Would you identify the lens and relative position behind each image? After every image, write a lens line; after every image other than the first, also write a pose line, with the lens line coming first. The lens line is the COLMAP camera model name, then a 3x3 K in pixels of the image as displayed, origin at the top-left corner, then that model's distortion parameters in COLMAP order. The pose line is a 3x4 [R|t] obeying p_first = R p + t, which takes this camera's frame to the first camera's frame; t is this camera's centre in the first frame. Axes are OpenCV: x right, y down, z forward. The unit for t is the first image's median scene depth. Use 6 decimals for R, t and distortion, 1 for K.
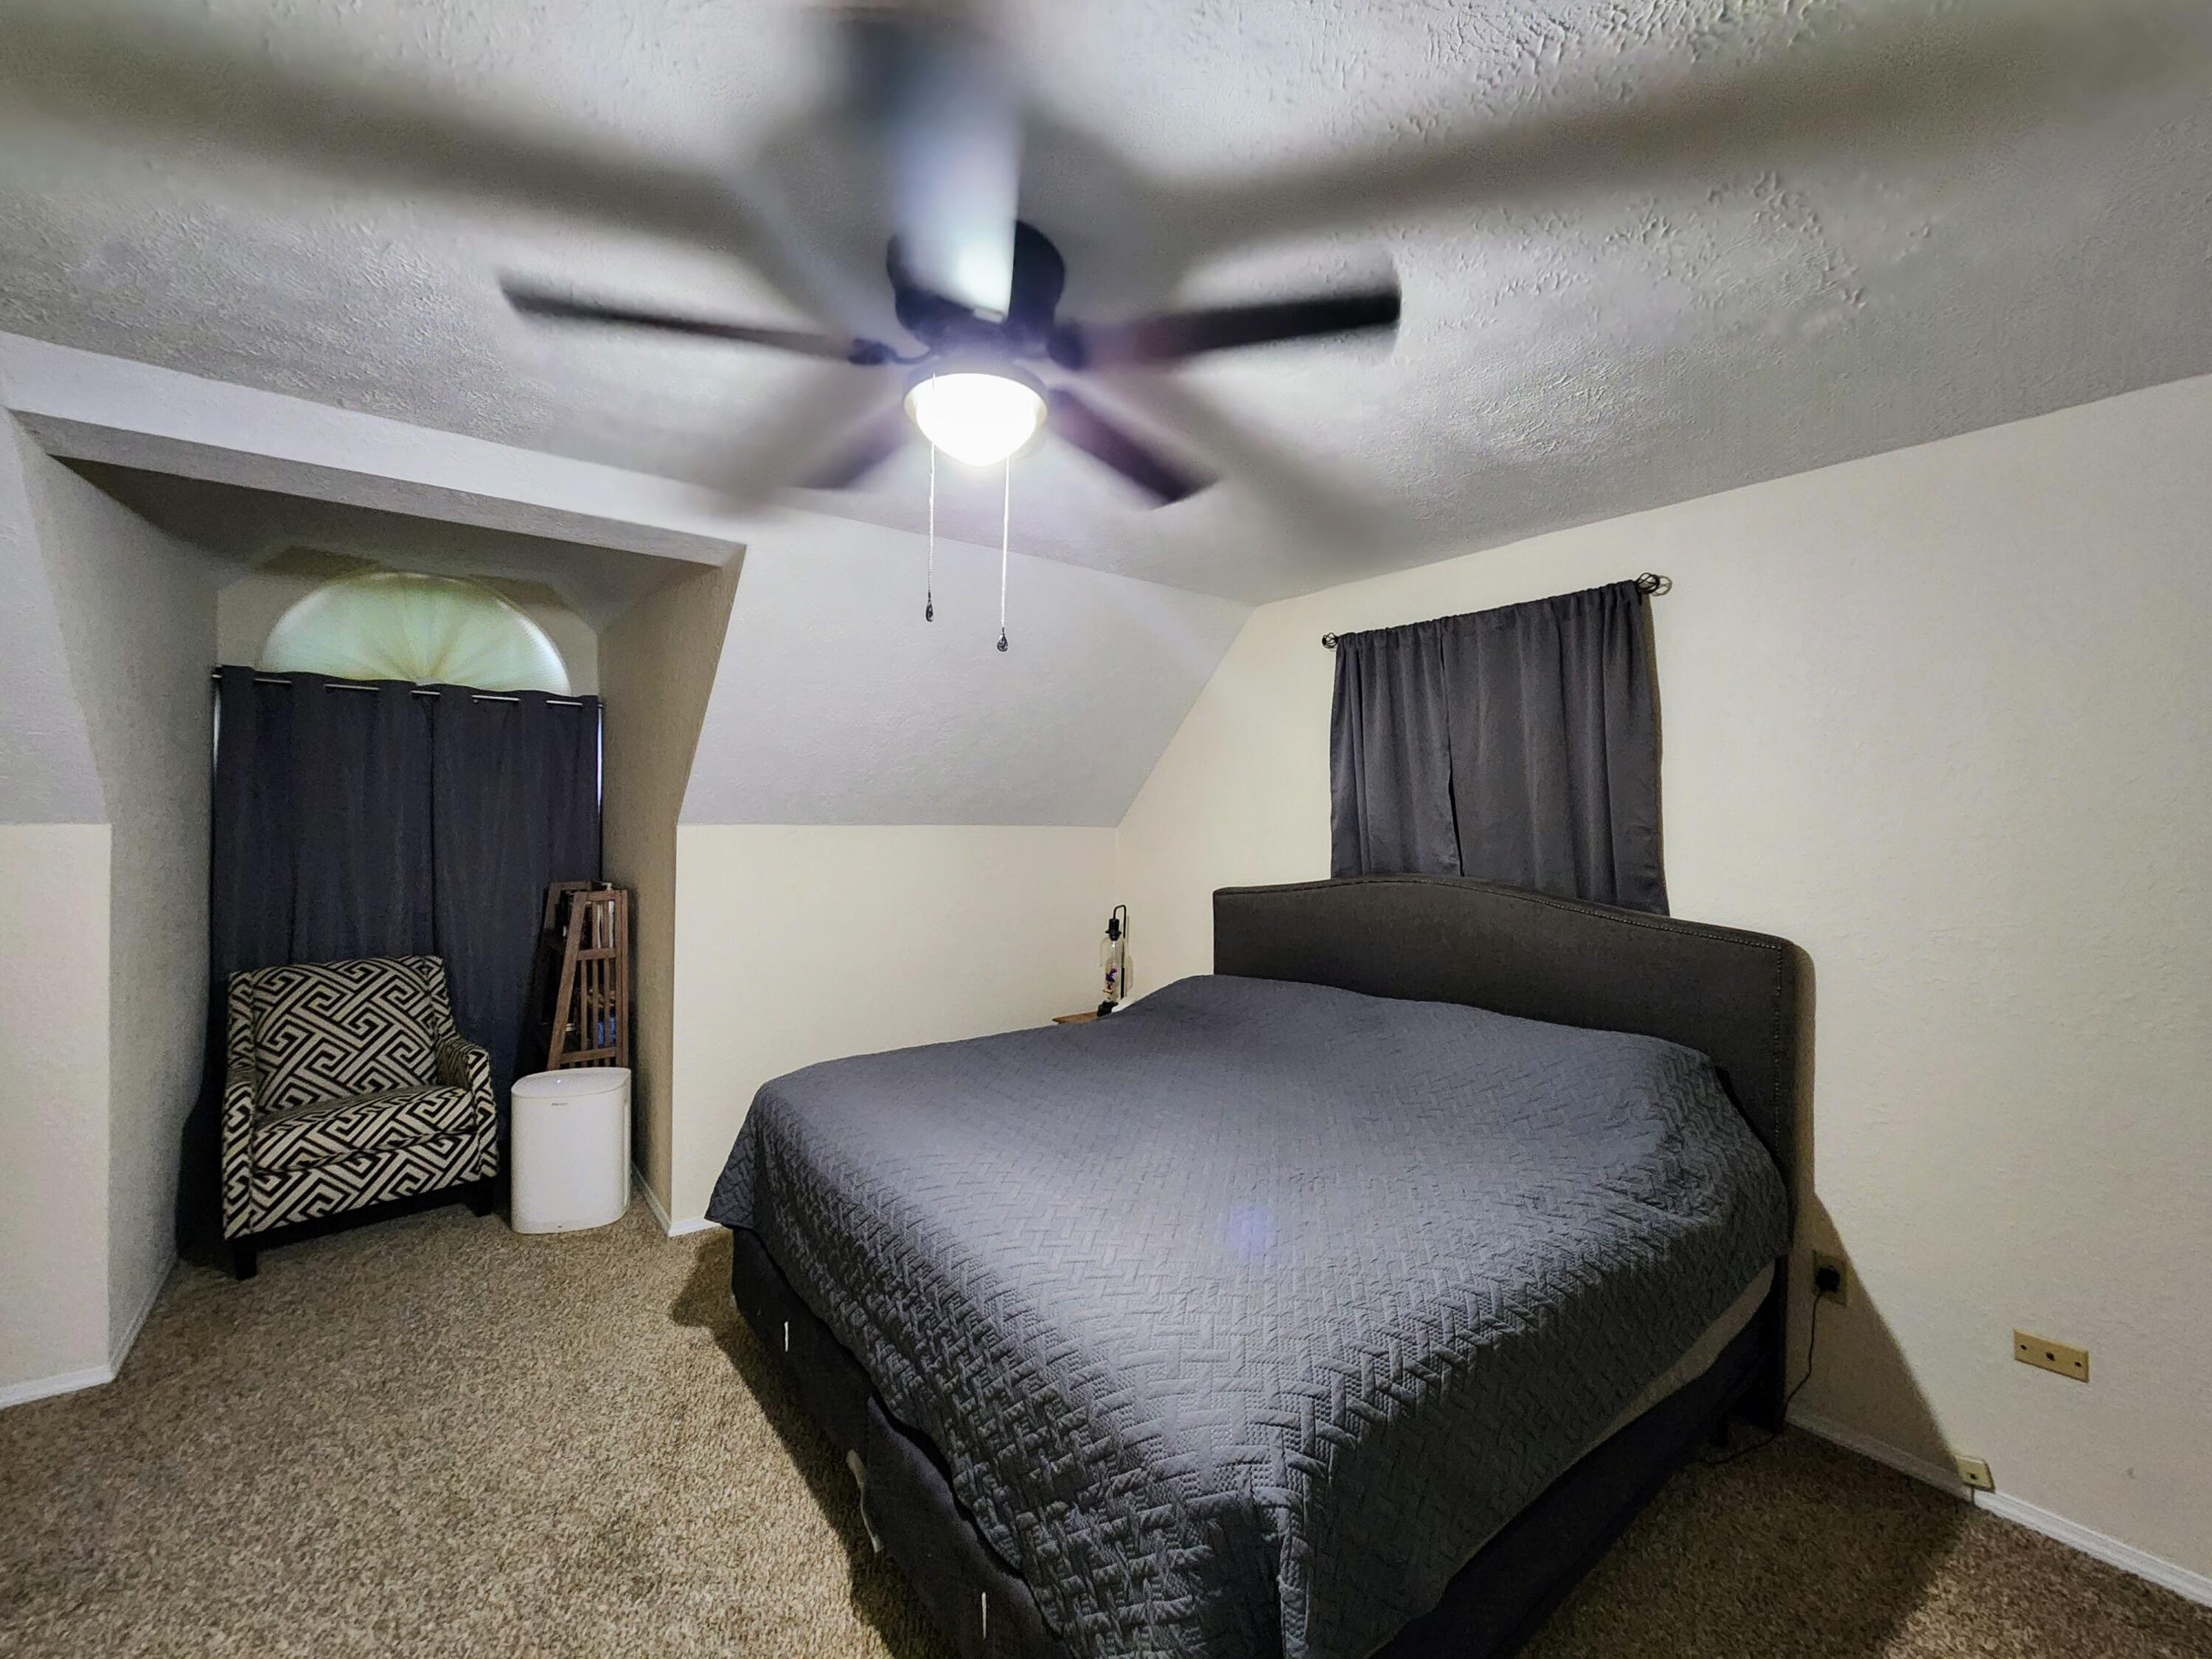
lens RADIAL K [[910.3, 0, 1106.7], [0, 910.3, 823.7], [0, 0, 1]] dist [0.001258, 0.000105]
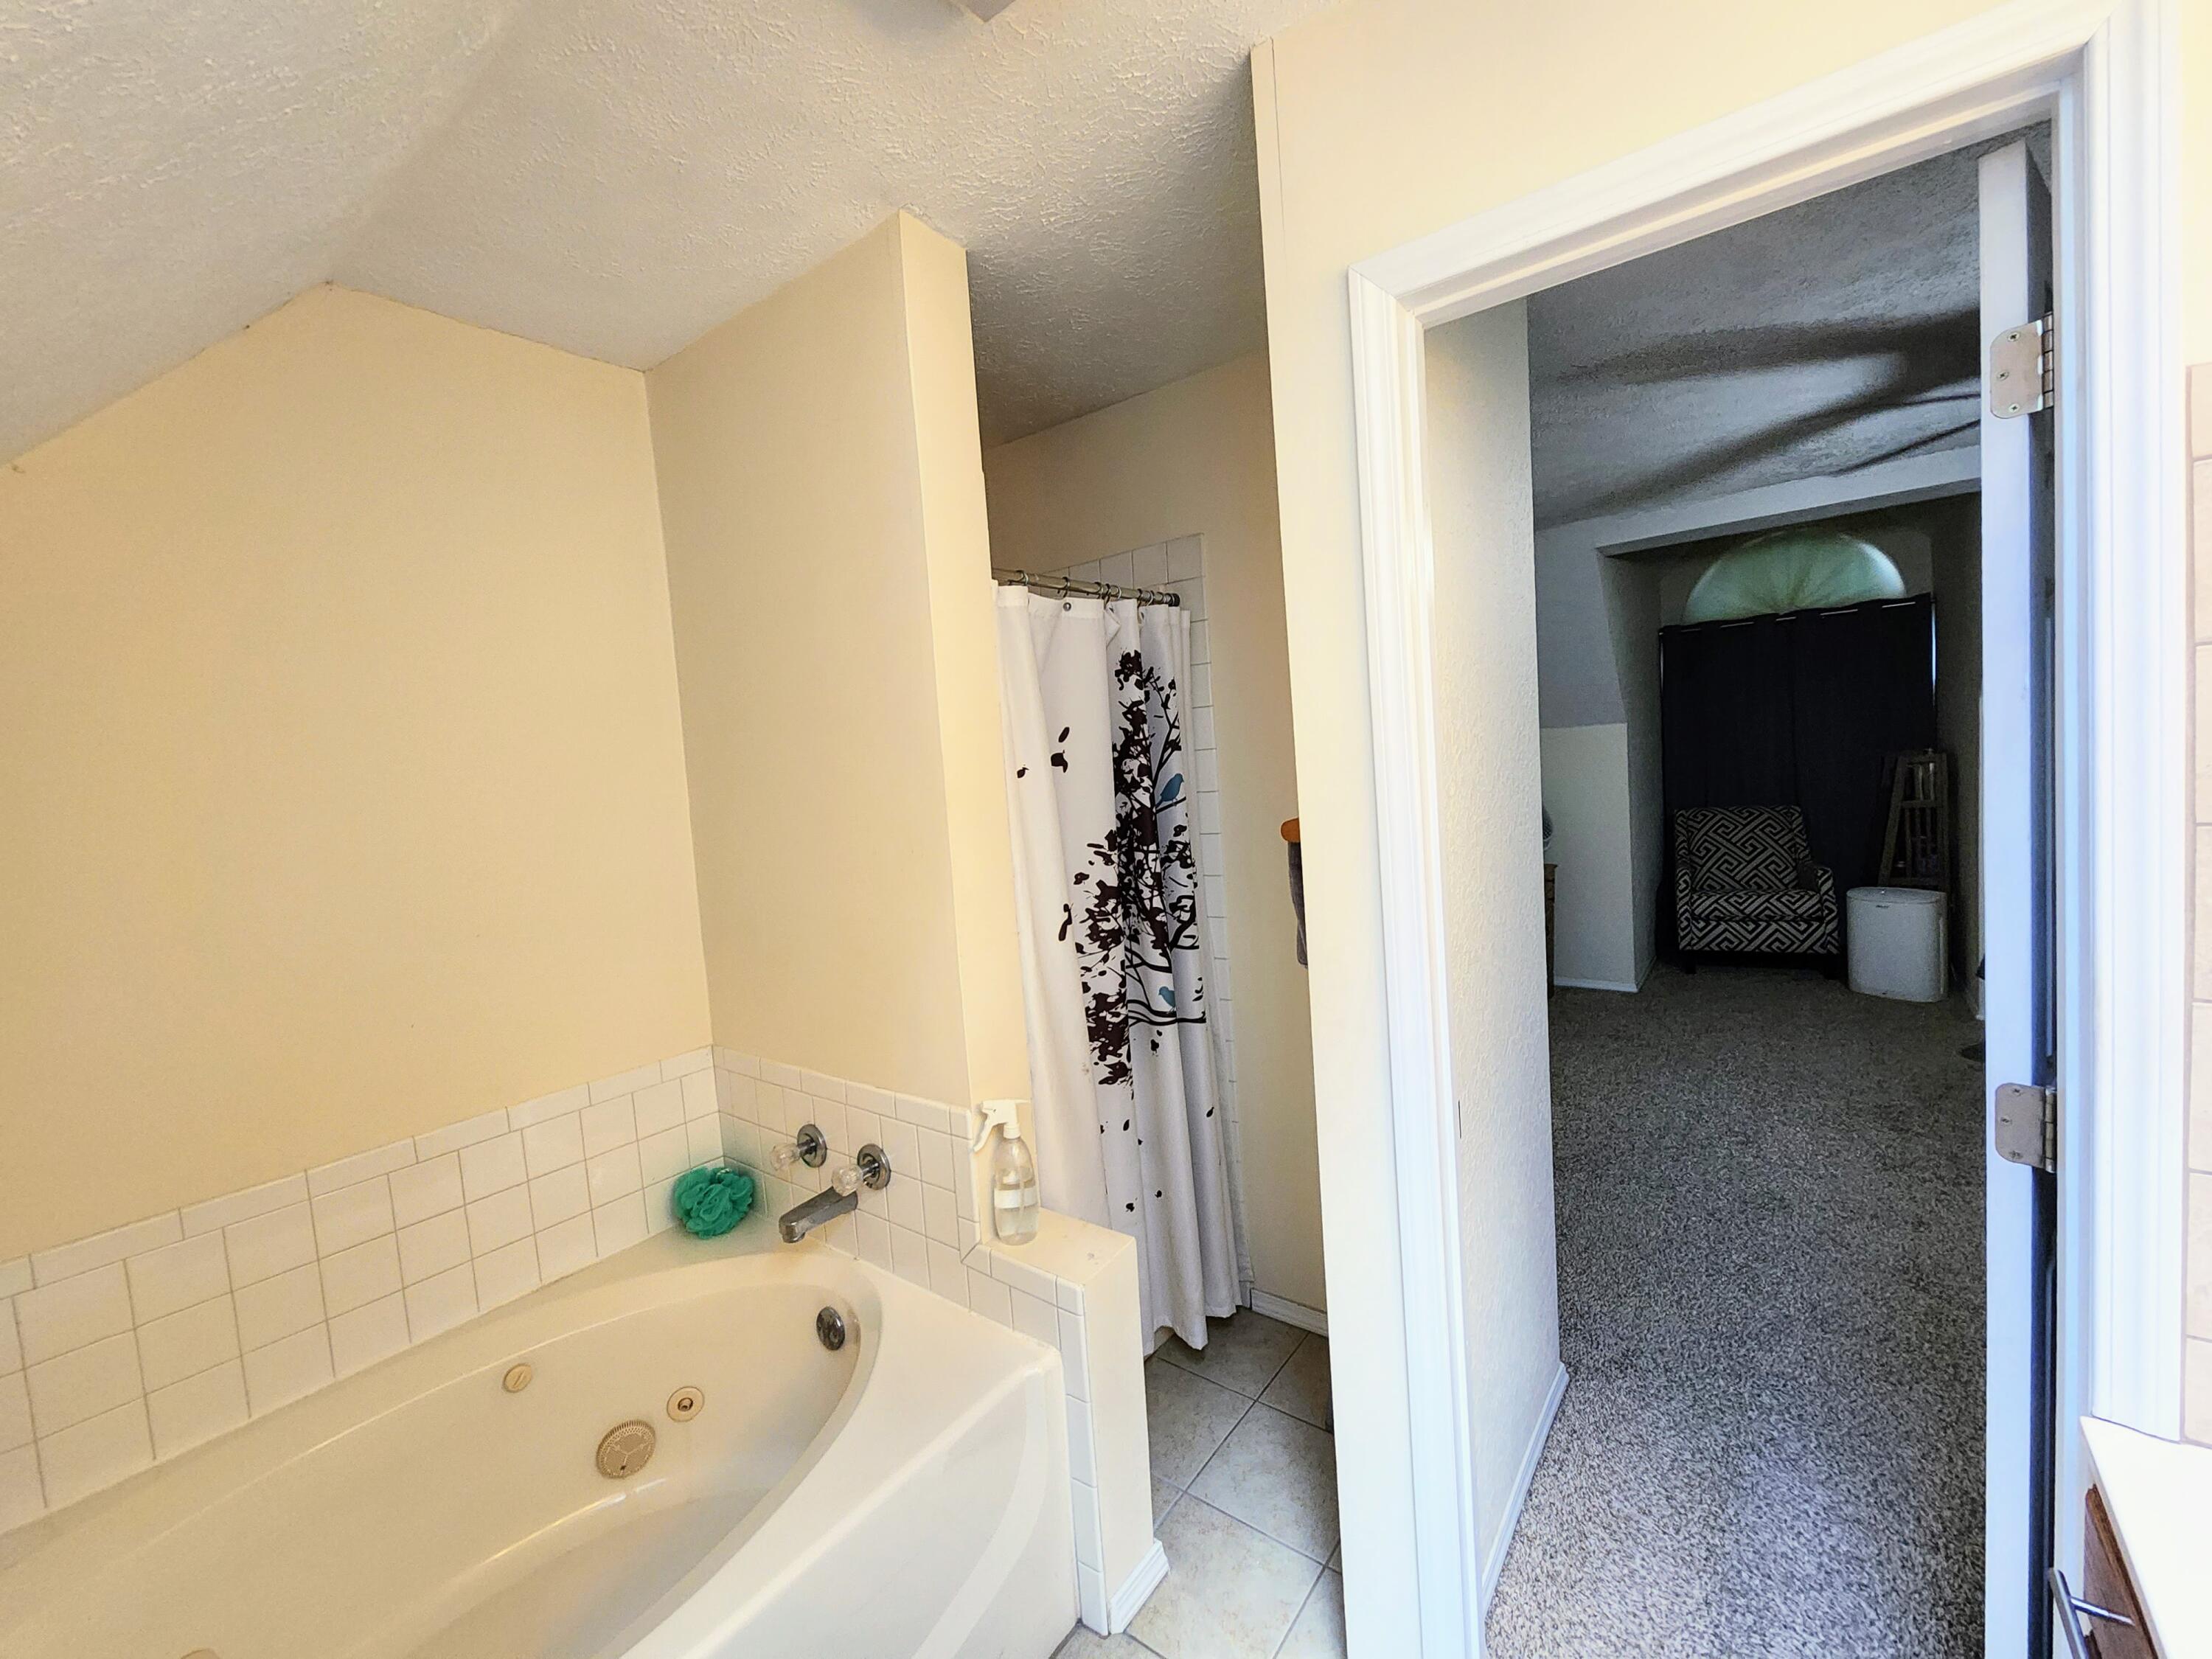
lens RADIAL K [[910.3, 0, 1113.8], [0, 910.3, 825.6], [0, 0, 1]] dist [0.001258, 0.000105]
pose [[0.267141, 0.041595, -0.962759, 0.415777], [0.071712, 0.995440, 0.062905, 0.012448], [0.960986, -0.085846, 0.262940, -0.477731]]
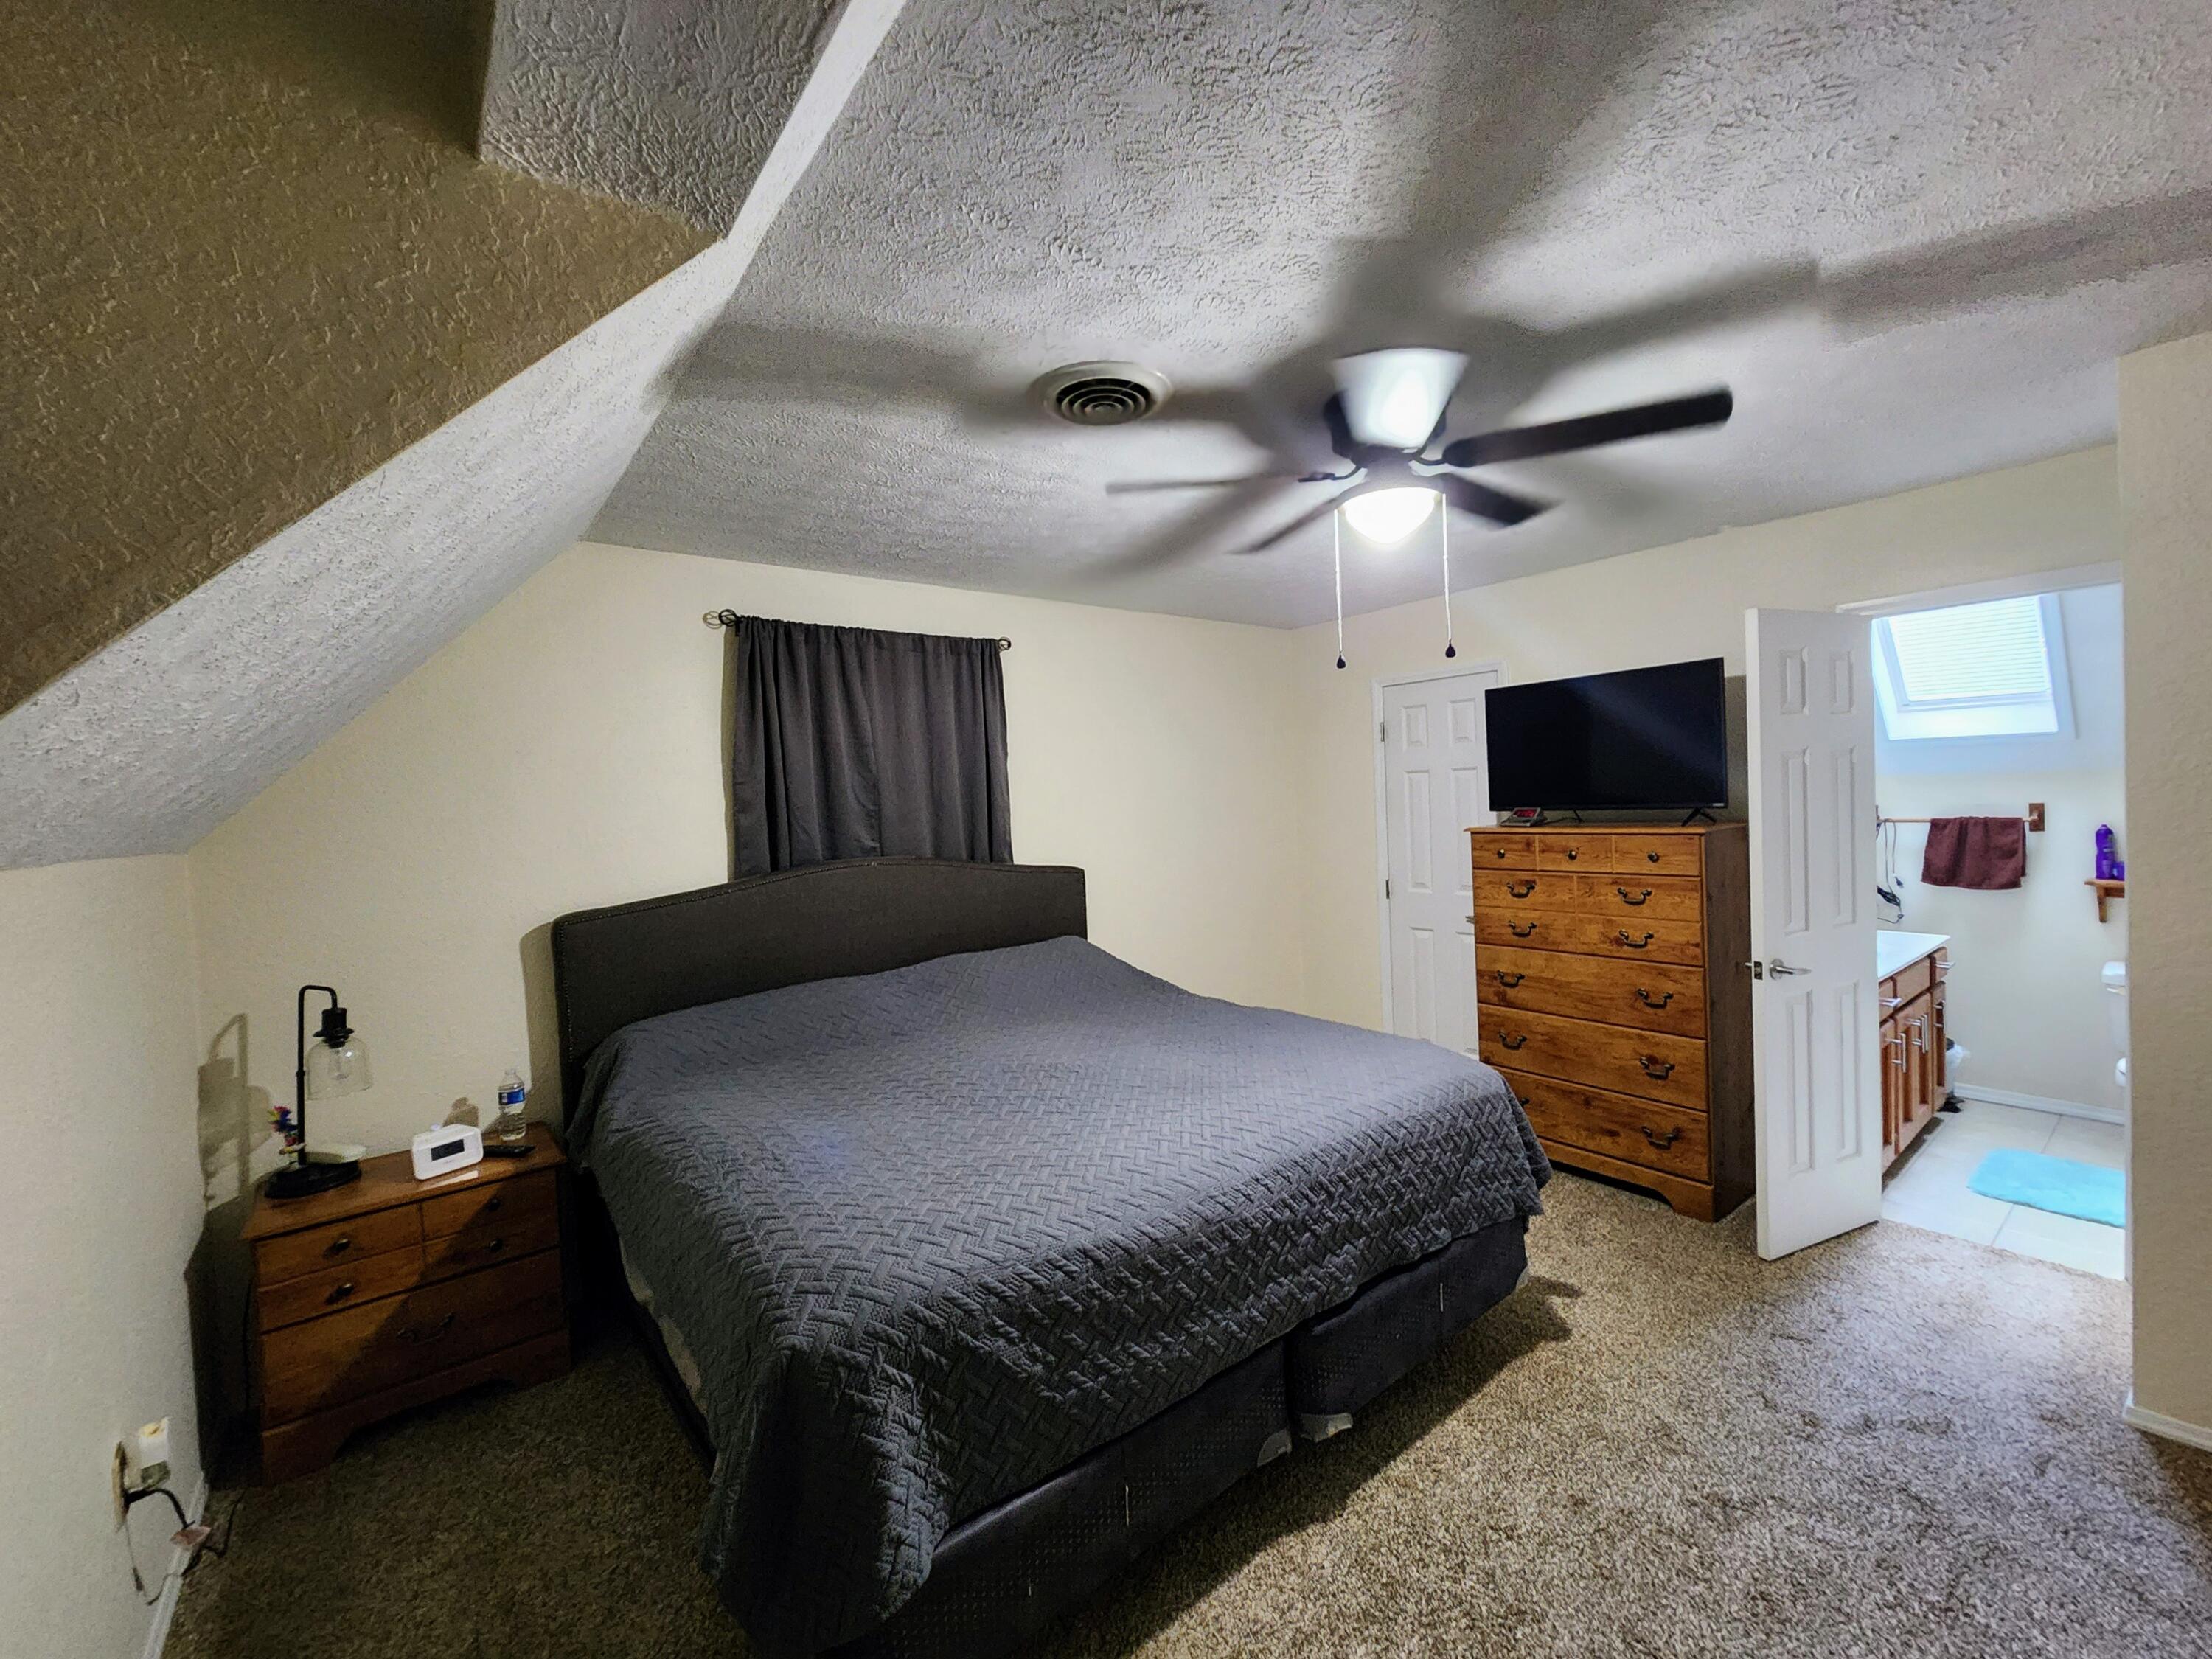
lens RADIAL K [[910.3, 0, 1096.2], [0, 910.3, 839.3], [0, 0, 1]] dist [0.001258, 0.000105]
pose [[-0.001558, -0.053561, 0.998563, -0.568968], [0.051483, 0.997236, 0.053570, -0.009094], [-0.998673, 0.051492, 0.001204, 0.534731]]
